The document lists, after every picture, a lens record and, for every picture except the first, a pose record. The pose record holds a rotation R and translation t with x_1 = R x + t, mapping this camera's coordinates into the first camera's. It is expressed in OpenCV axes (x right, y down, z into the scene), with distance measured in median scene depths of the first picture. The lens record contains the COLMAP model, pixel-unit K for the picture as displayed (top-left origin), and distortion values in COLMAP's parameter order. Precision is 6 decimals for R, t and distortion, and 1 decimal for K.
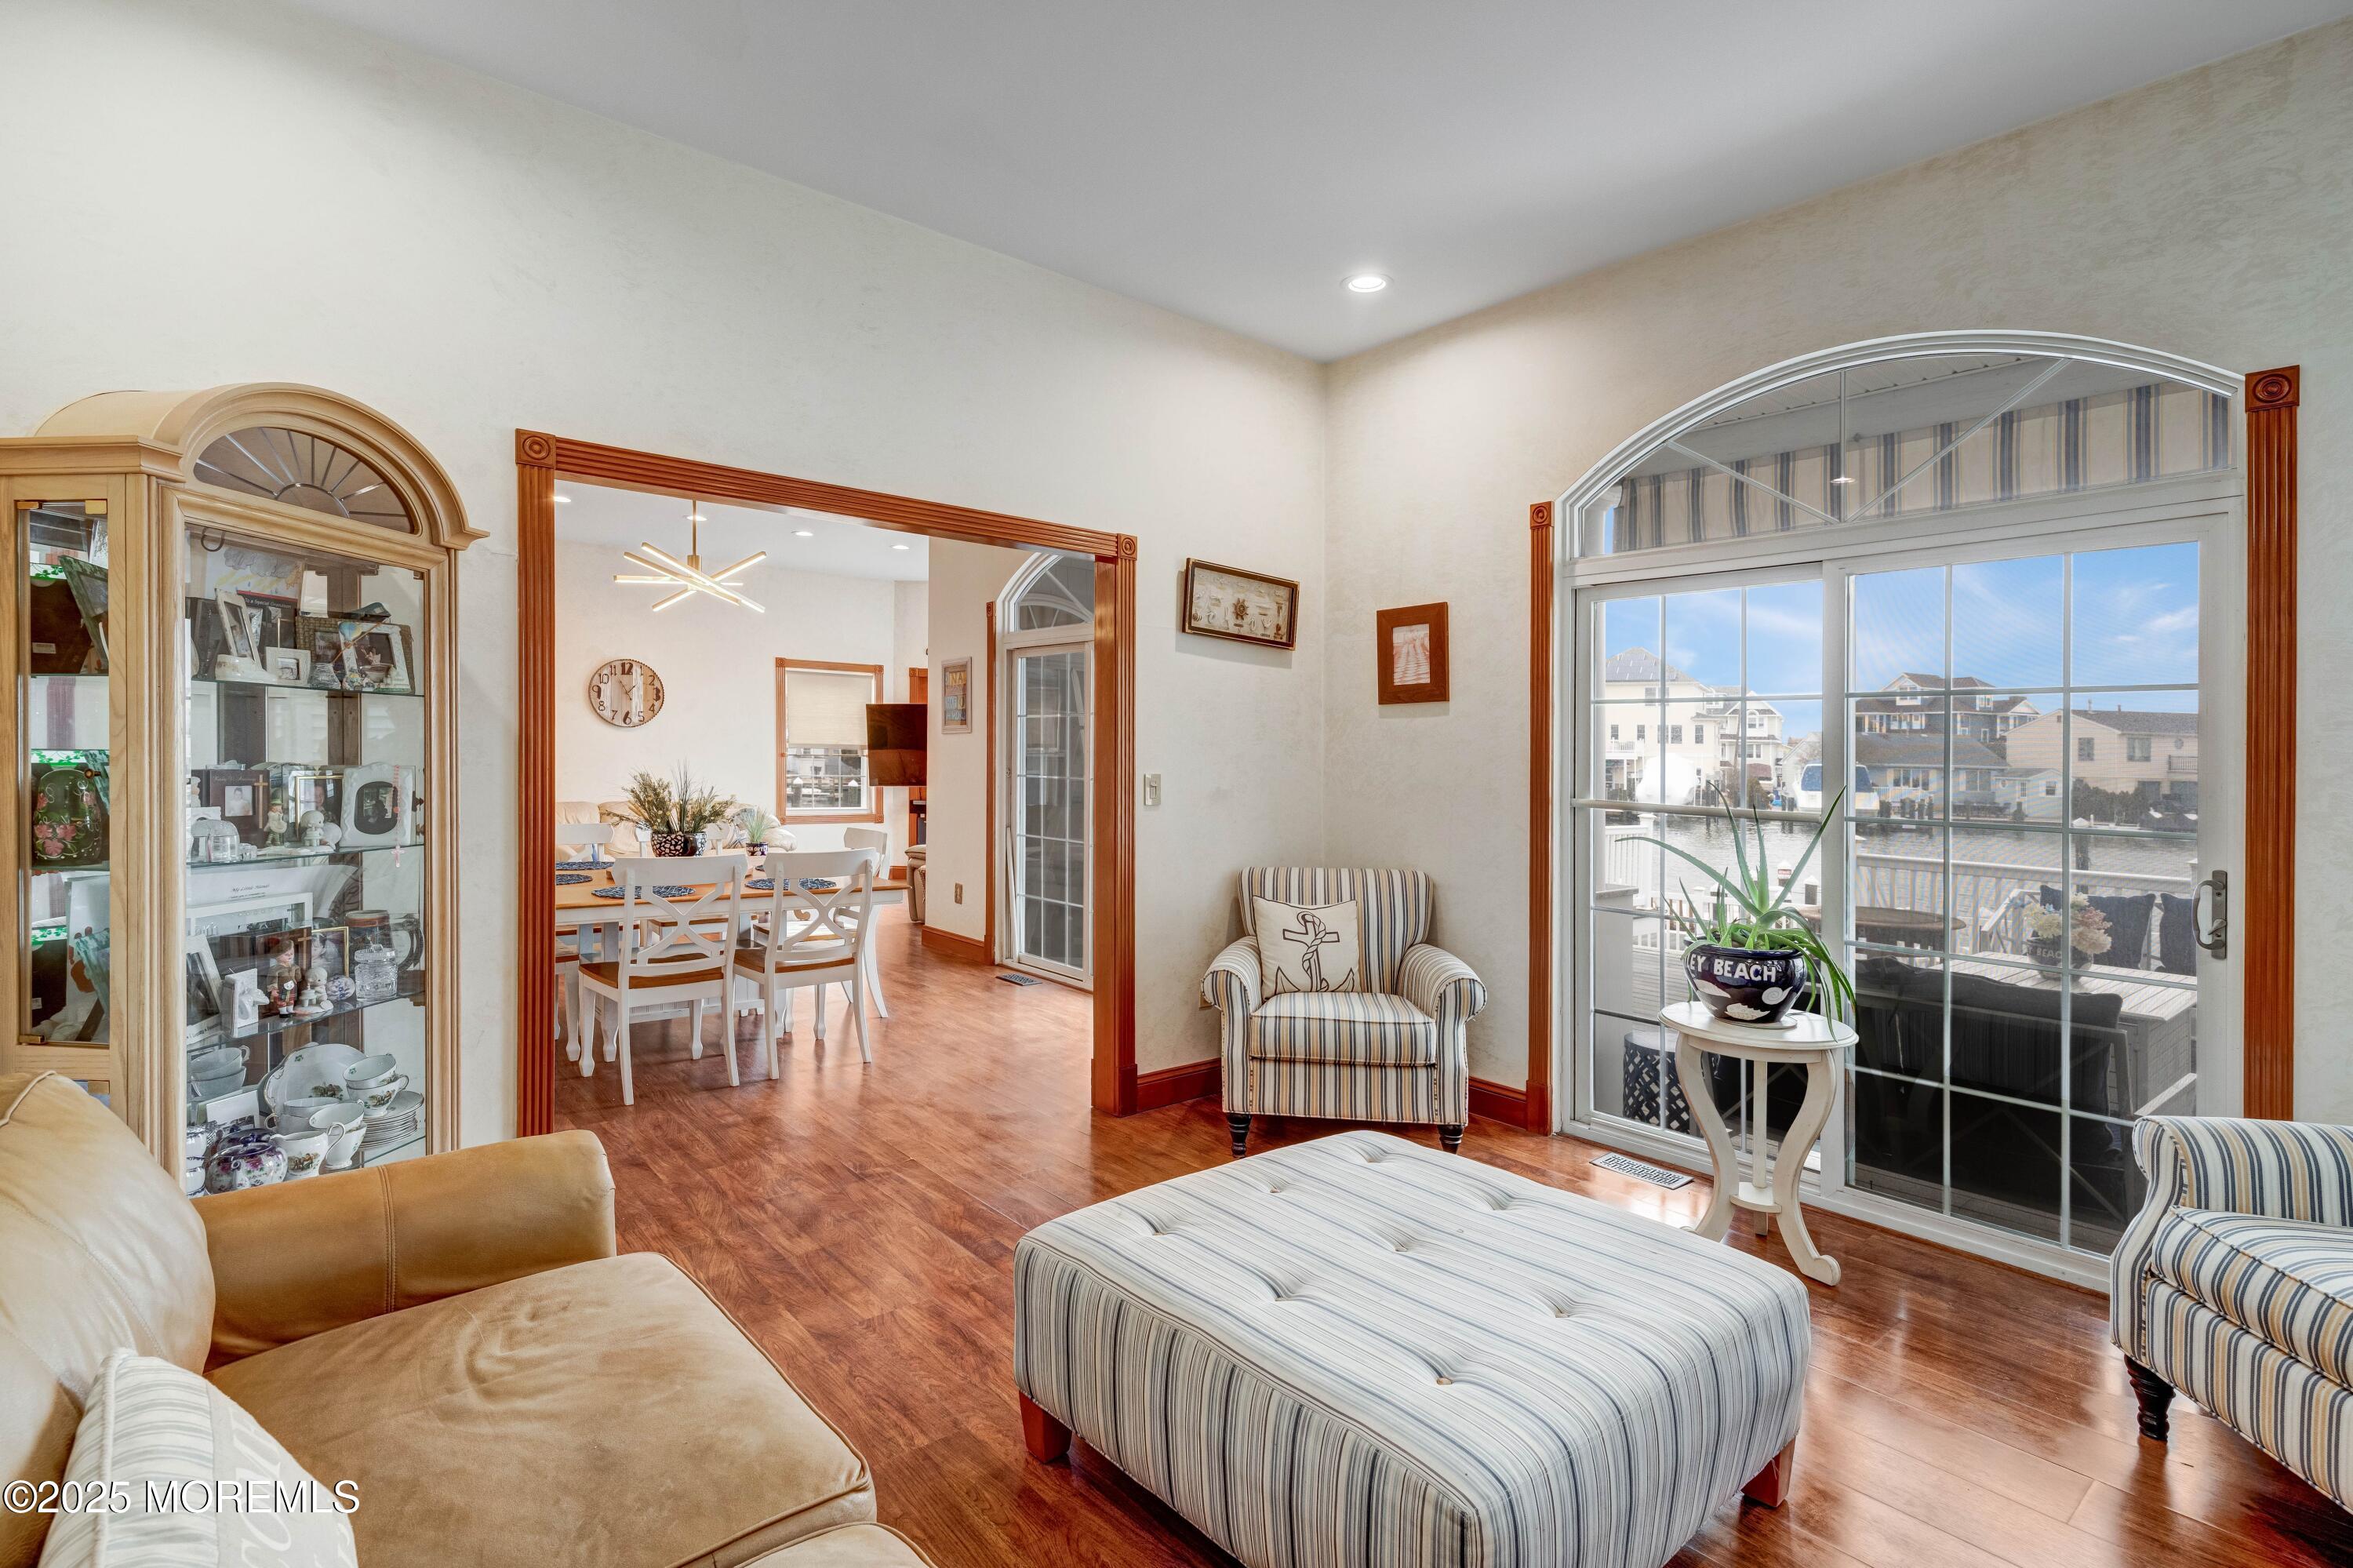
lens RADIAL K [[1118.6, 0, 1176.5], [0, 1118.6, 784.0], [0, 0, 1]] dist [-0.032895, -0.000107]
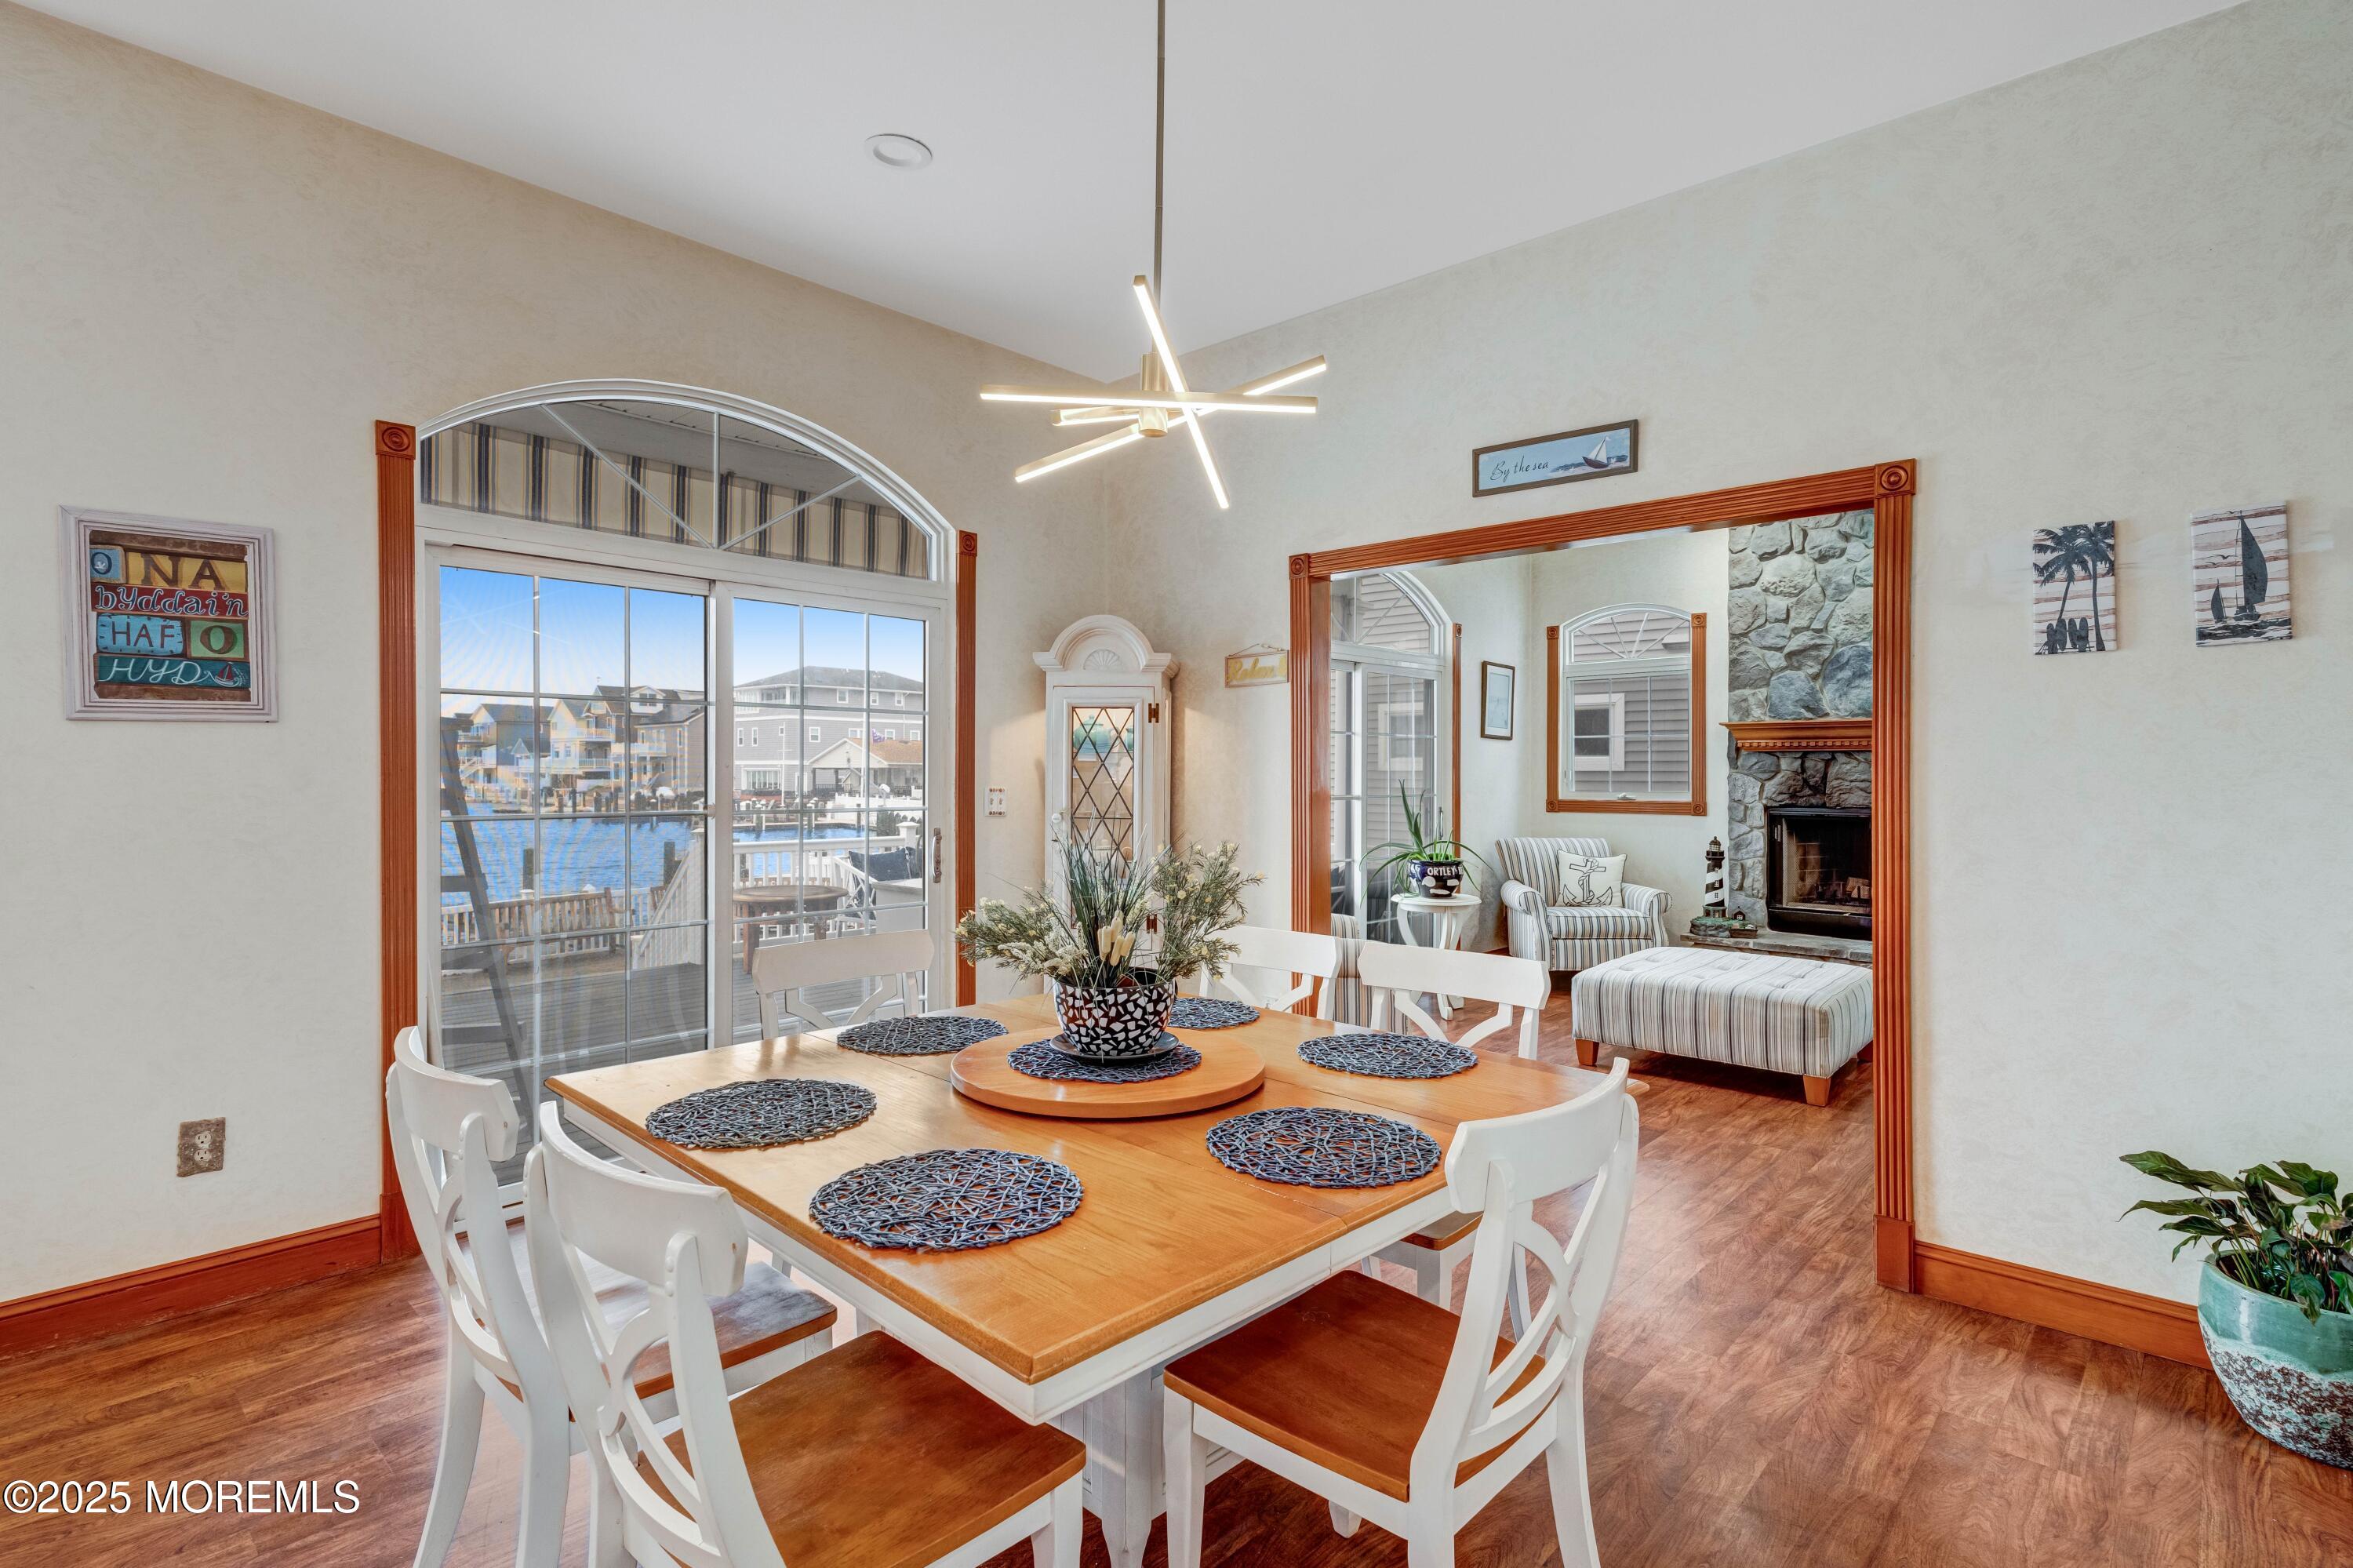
lens RADIAL K [[1165.5, 0, 1178.0], [0, 1165.5, 749.0], [0, 0, 1]] dist [-0.000108, 0.000048]
pose [[-0.126721, -0.001191, 0.991938, -0.632323], [0.020886, 0.999774, 0.003868, -0.031190], [-0.991719, 0.021208, -0.126667, 0.724290]]
